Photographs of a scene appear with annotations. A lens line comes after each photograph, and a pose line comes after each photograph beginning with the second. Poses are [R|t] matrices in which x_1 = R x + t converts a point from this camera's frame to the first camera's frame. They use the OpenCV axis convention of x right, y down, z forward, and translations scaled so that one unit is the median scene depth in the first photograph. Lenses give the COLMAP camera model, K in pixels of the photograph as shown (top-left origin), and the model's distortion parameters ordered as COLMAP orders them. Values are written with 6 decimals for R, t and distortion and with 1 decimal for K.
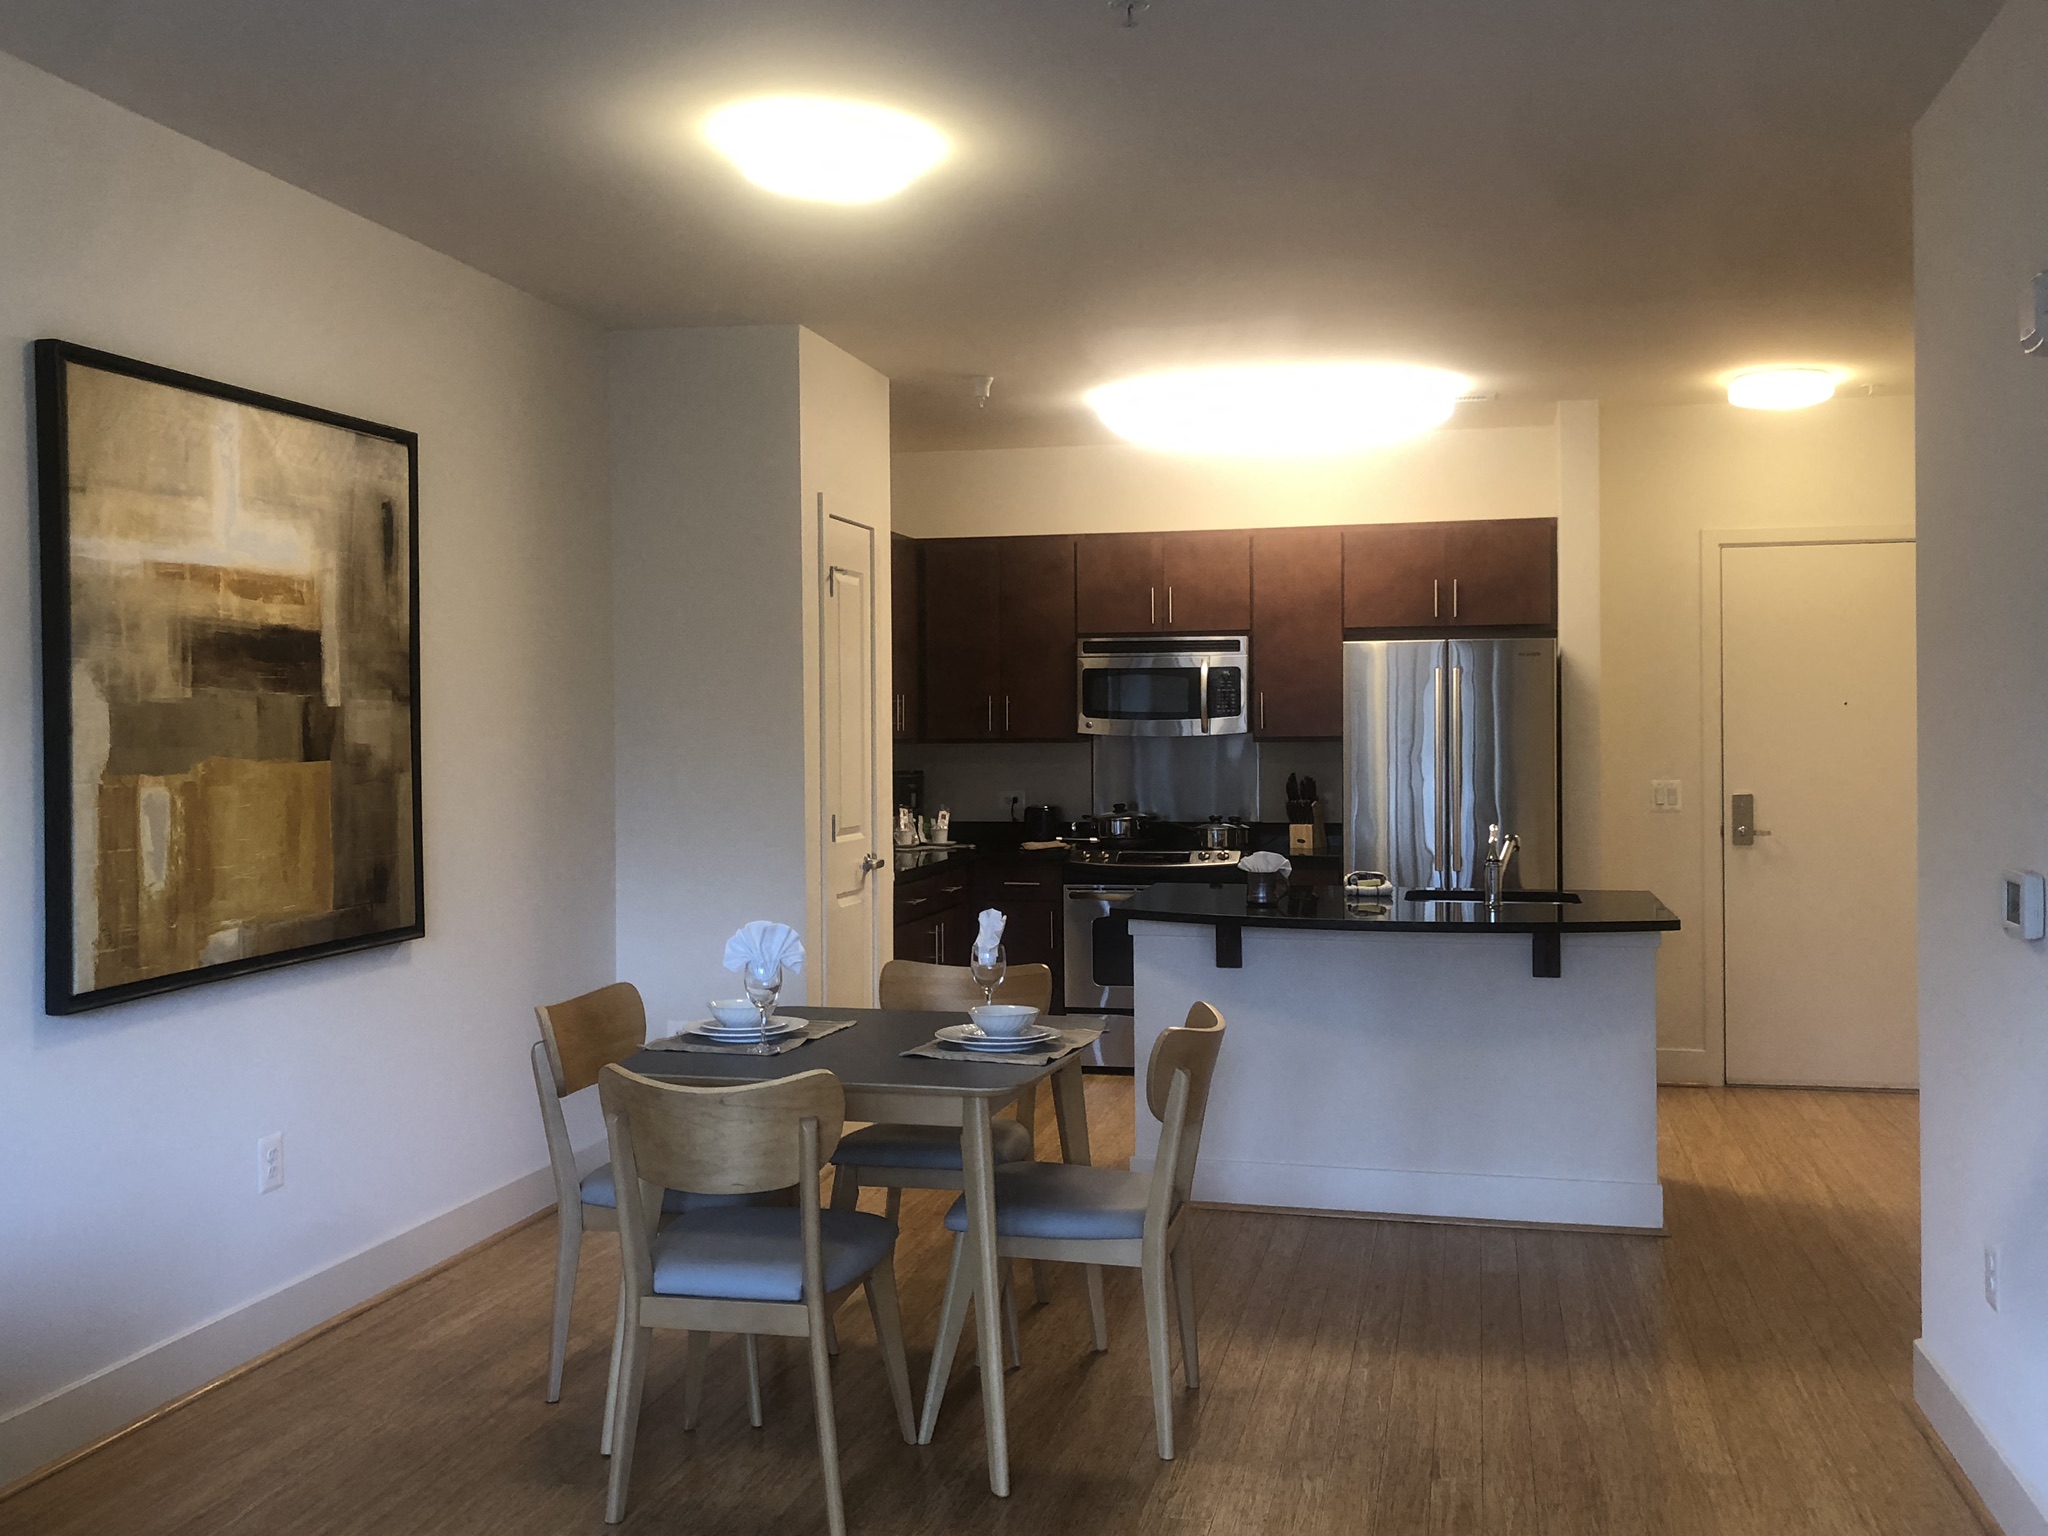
lens RADIAL K [[1905.6, 0, 1024.1], [0, 1905.6, 766.6], [0, 0, 1]] dist [-0.003476, 0.000000]
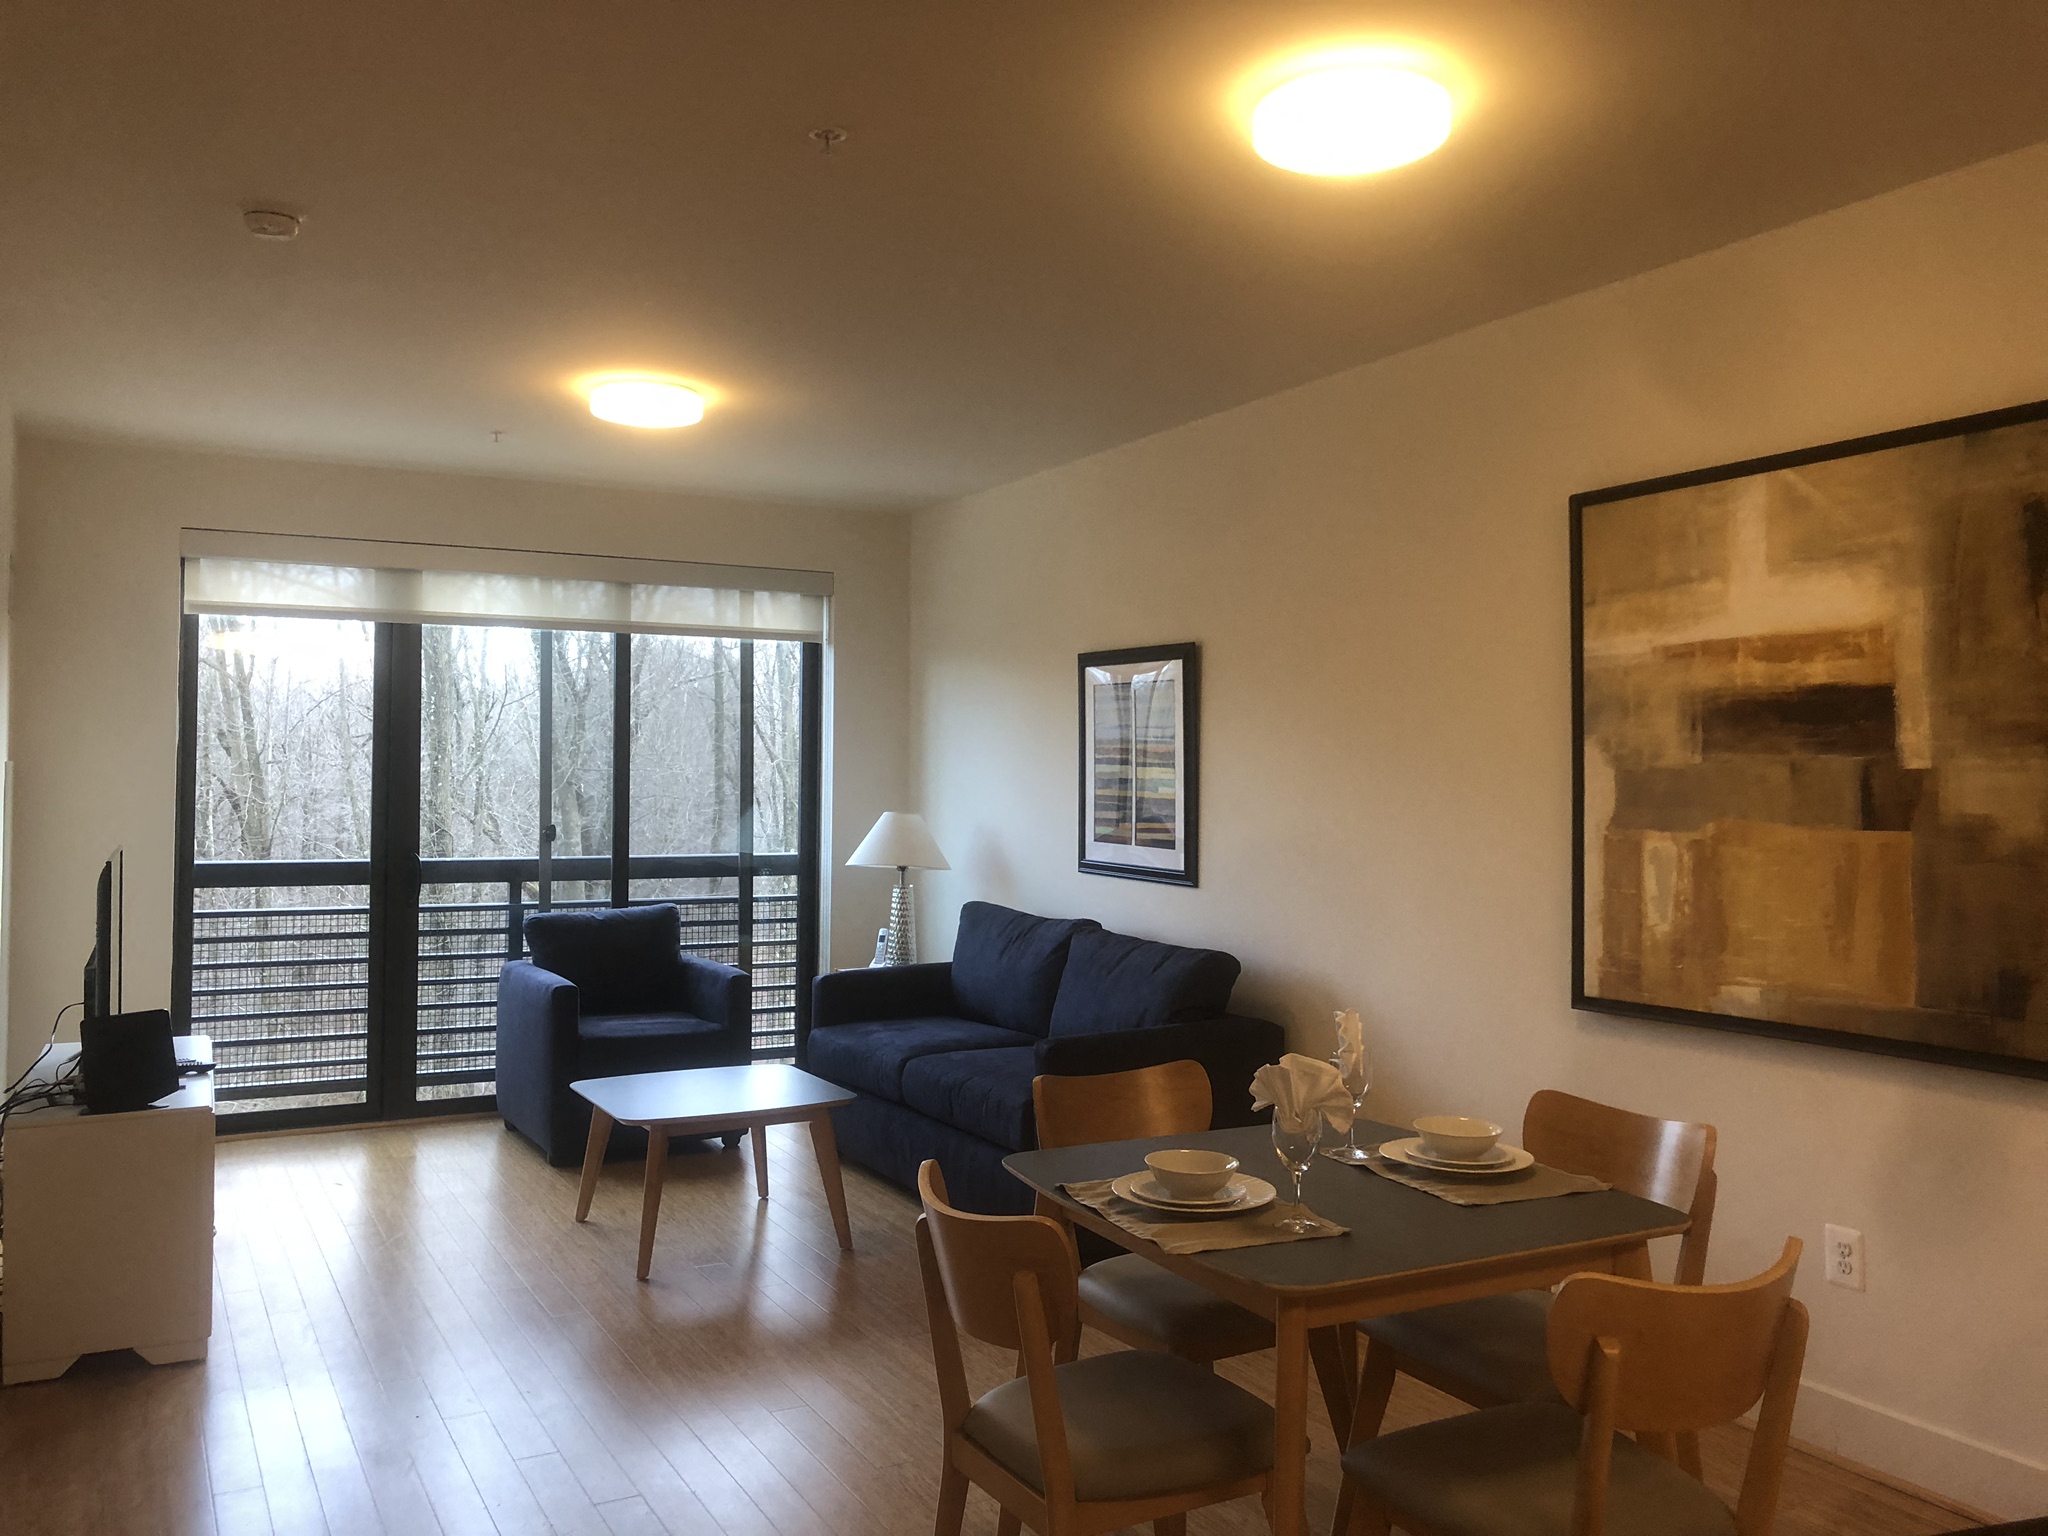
lens RADIAL K [[1673.9, 0, 1023.8], [0, 1673.9, 764.2], [0, 0, 1]] dist [0.002049, 0.001430]
pose [[-0.745659, -0.002701, -0.666322, 0.488017], [-0.014487, 0.999821, 0.012160, -0.040984], [0.666170, 0.018720, -0.745565, 1.436591]]
